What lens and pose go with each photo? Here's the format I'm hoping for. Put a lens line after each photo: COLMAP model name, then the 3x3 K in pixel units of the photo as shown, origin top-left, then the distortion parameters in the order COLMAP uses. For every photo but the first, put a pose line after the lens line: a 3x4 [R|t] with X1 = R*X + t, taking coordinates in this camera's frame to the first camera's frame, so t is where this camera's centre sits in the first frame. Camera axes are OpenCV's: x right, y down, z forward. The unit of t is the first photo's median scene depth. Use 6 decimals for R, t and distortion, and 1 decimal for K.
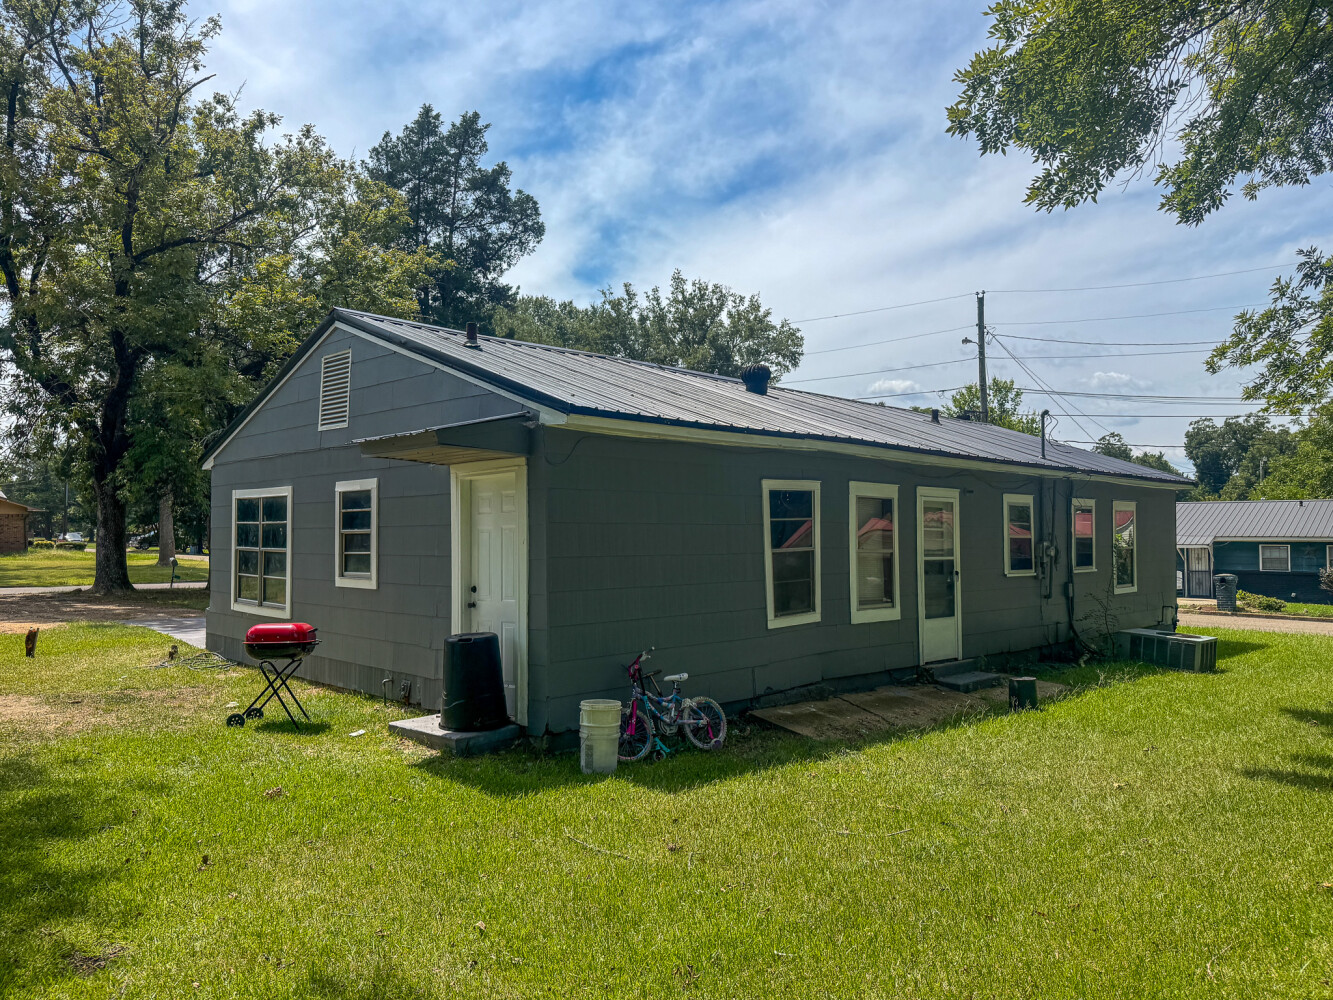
lens RADIAL K [[1004.1, 0, 666.5], [0, 1004.1, 500.0], [0, 0, 1]] dist [0.024662, 0.000016]
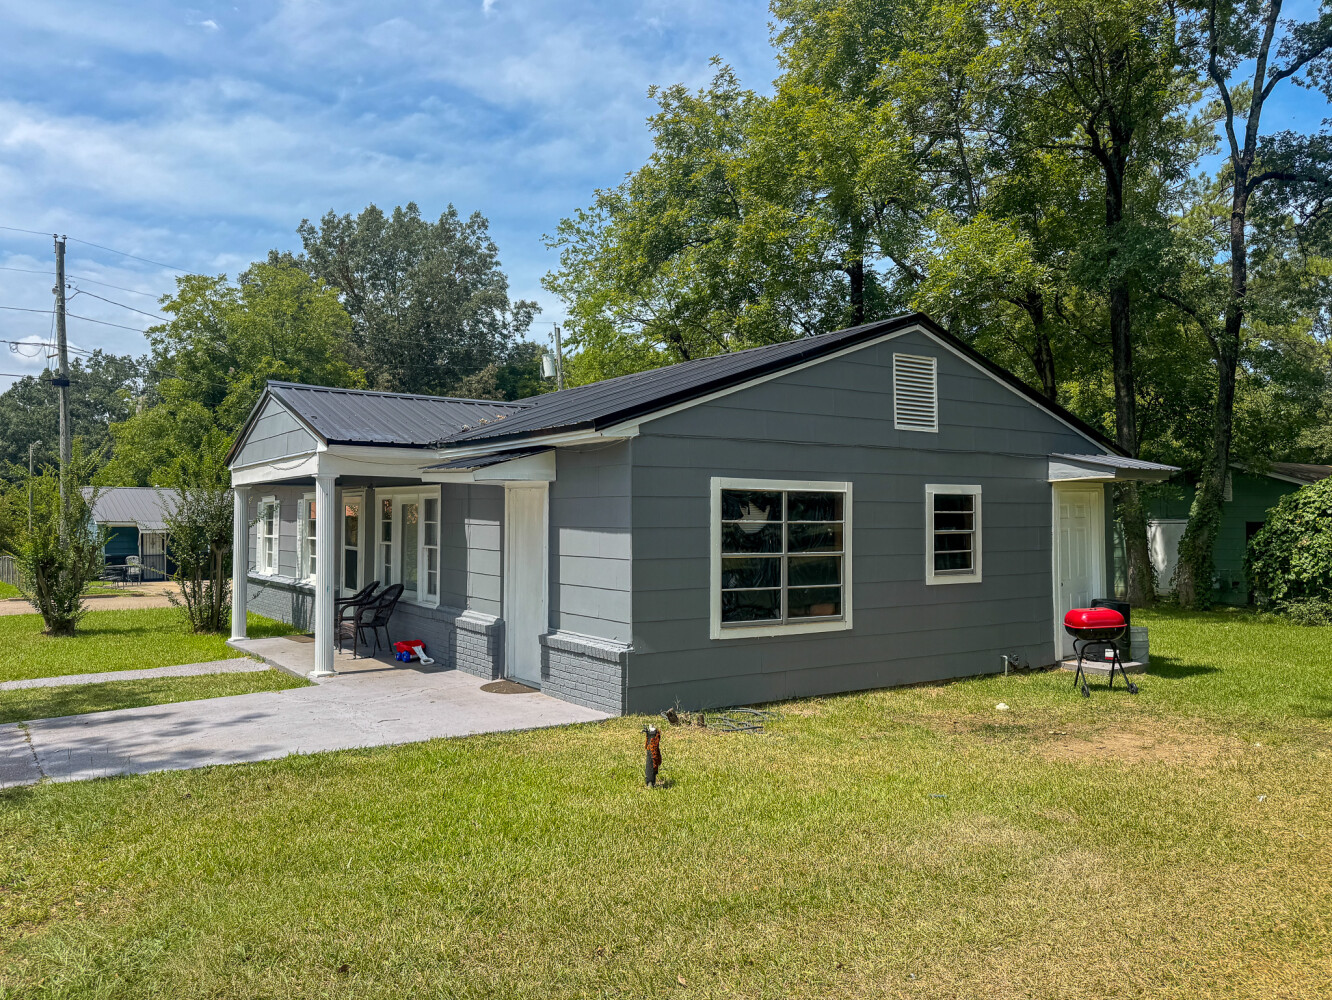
lens RADIAL K [[1003.3, 0, 666.0], [0, 1003.3, 500.0], [0, 0, 1]] dist [0.024662, 0.000016]
pose [[0.179089, 0.018465, 0.983660, -1.481793], [-0.038538, 0.999188, -0.011740, 0.022356], [-0.983078, -0.035805, 0.179655, 1.151340]]
